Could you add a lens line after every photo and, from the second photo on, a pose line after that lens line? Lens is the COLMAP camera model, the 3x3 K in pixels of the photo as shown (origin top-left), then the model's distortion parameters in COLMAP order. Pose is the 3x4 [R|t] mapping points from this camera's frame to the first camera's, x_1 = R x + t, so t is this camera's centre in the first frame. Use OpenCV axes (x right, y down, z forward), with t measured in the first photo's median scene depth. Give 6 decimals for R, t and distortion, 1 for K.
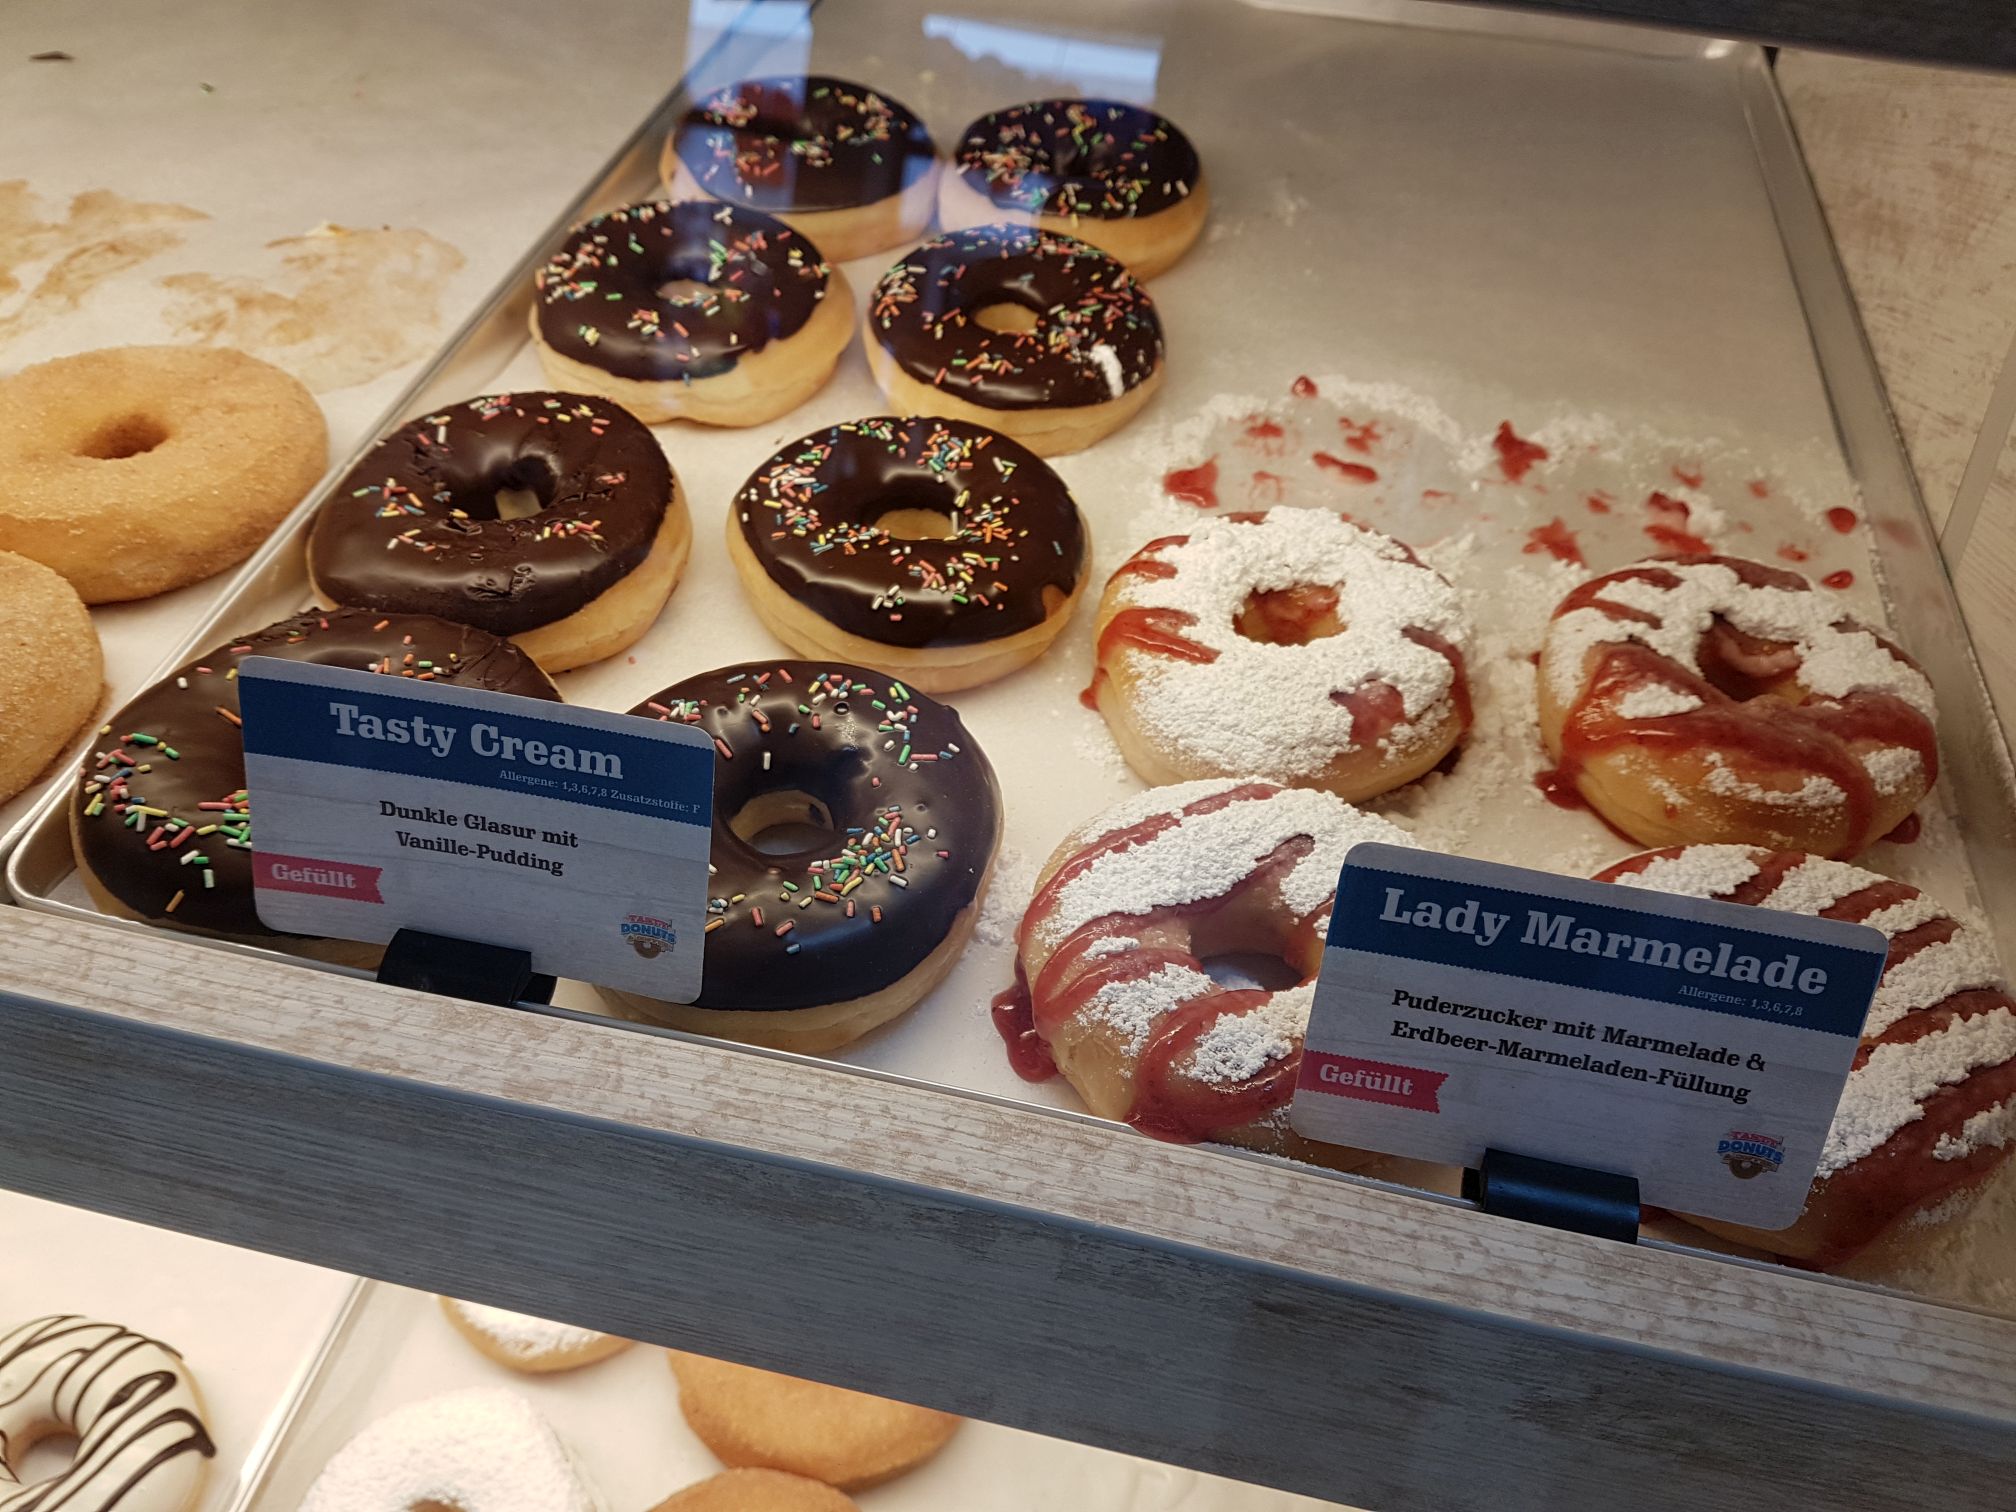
lens RADIAL K [[1623.4, 0, 1001.0], [0, 1623.4, 764.1], [0, 0, 1]] dist [0.245994, -0.575614]
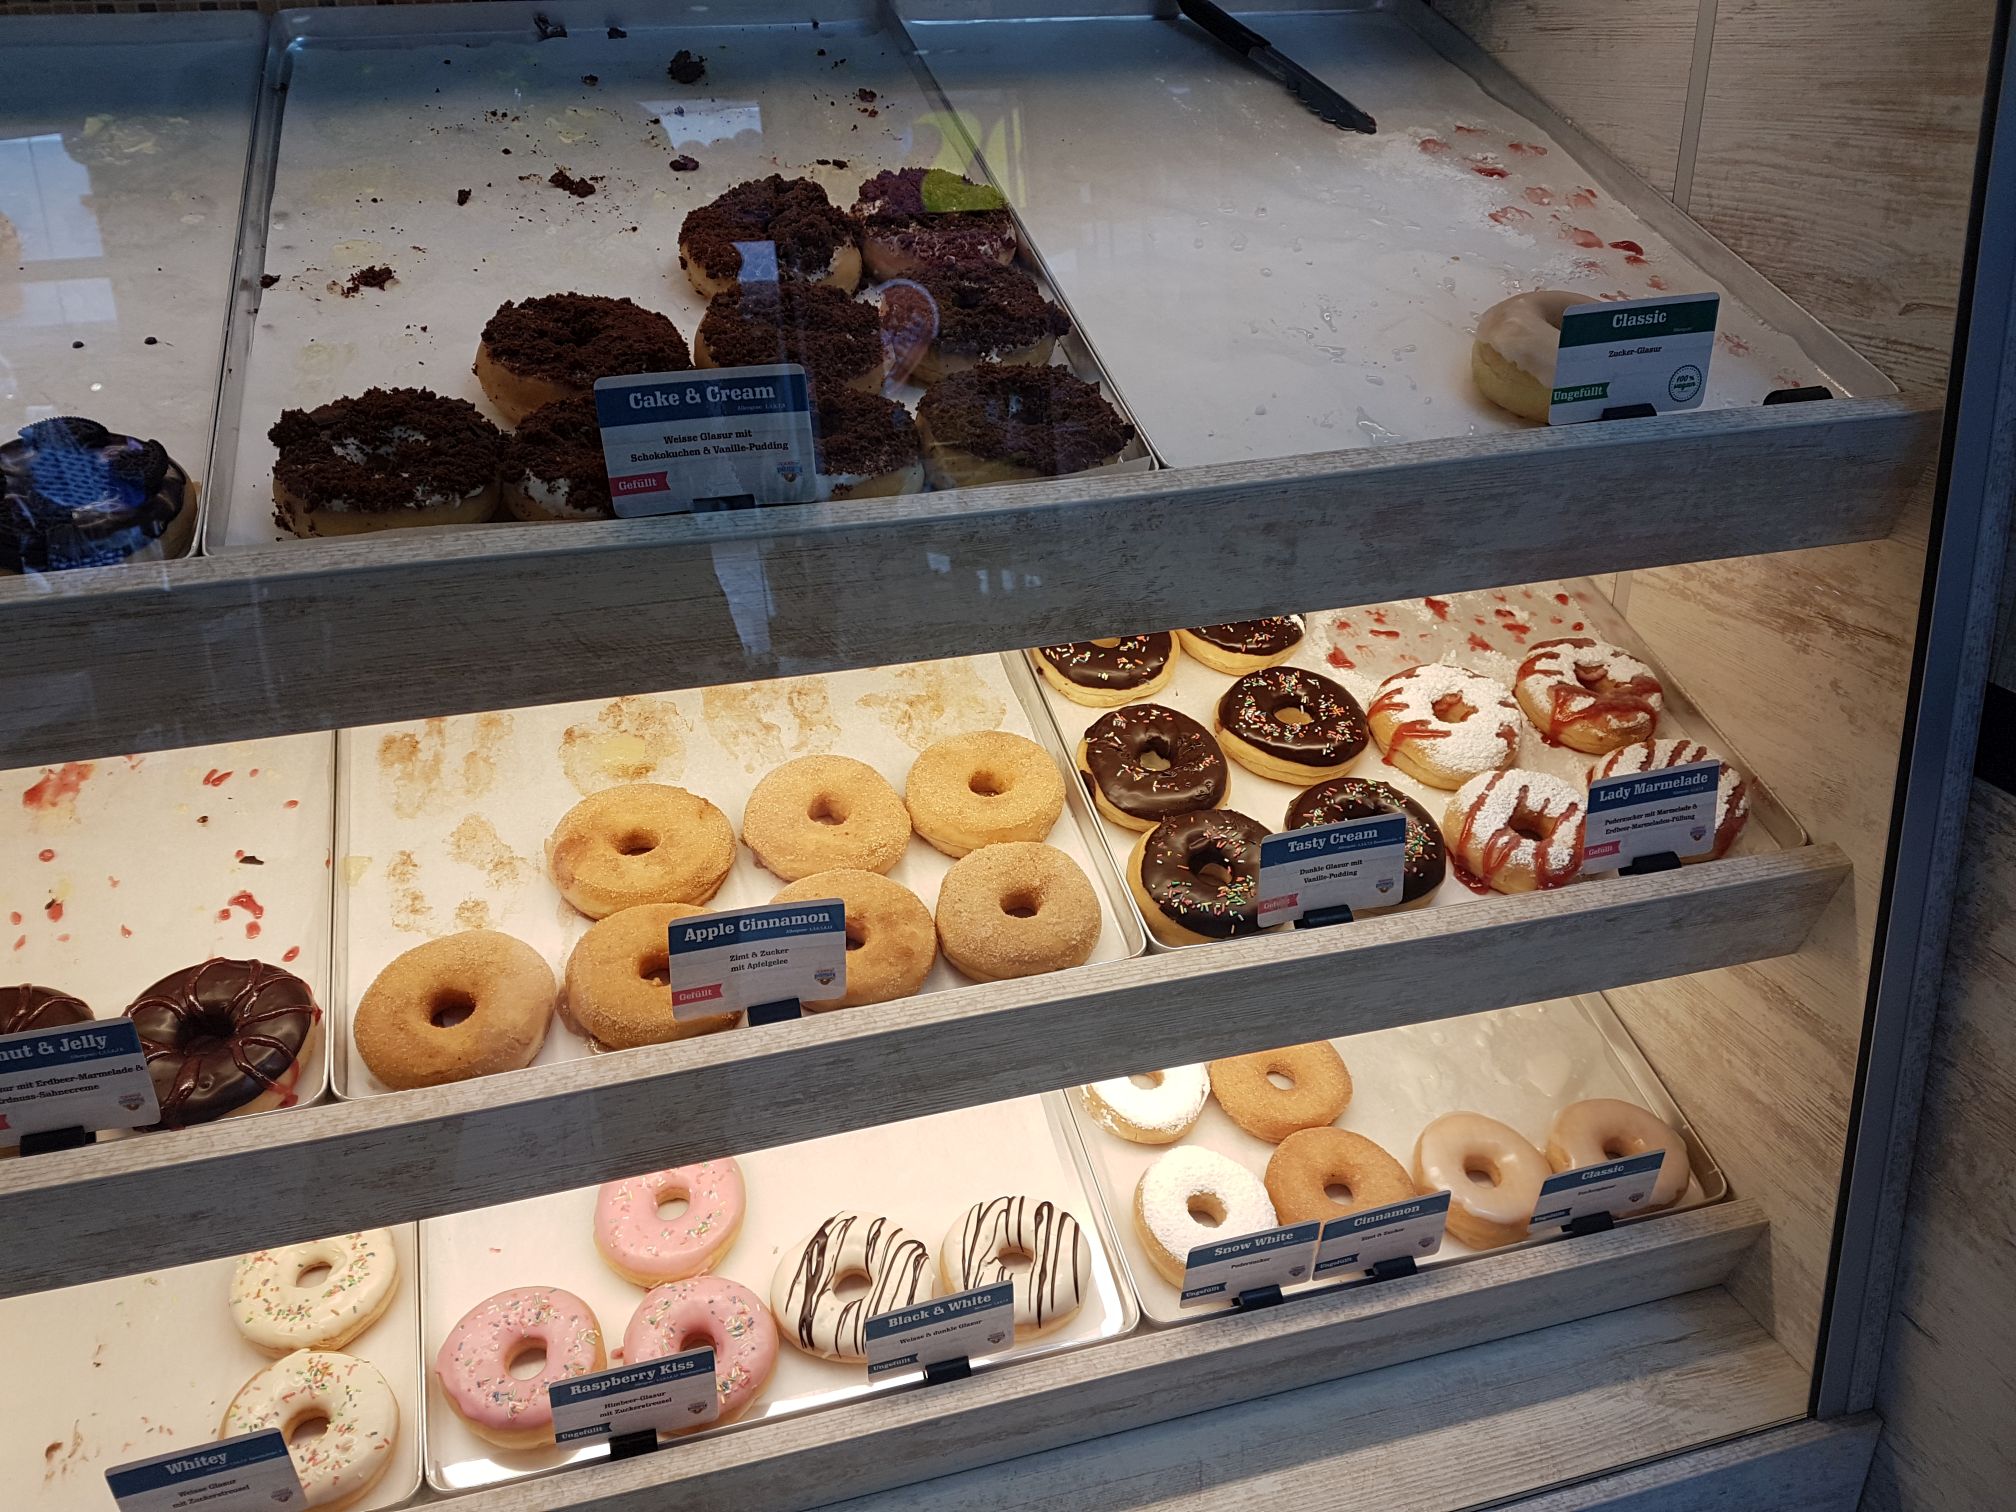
lens RADIAL K [[1623.4, 0, 1001.0], [0, 1623.4, 764.1], [0, 0, 1]] dist [0.245994, -0.575614]
pose [[0.887631, -0.306876, 0.343422, -1.439851], [0.300697, 0.950956, 0.072555, -0.426747], [-0.348844, 0.038864, 0.936374, -1.257421]]
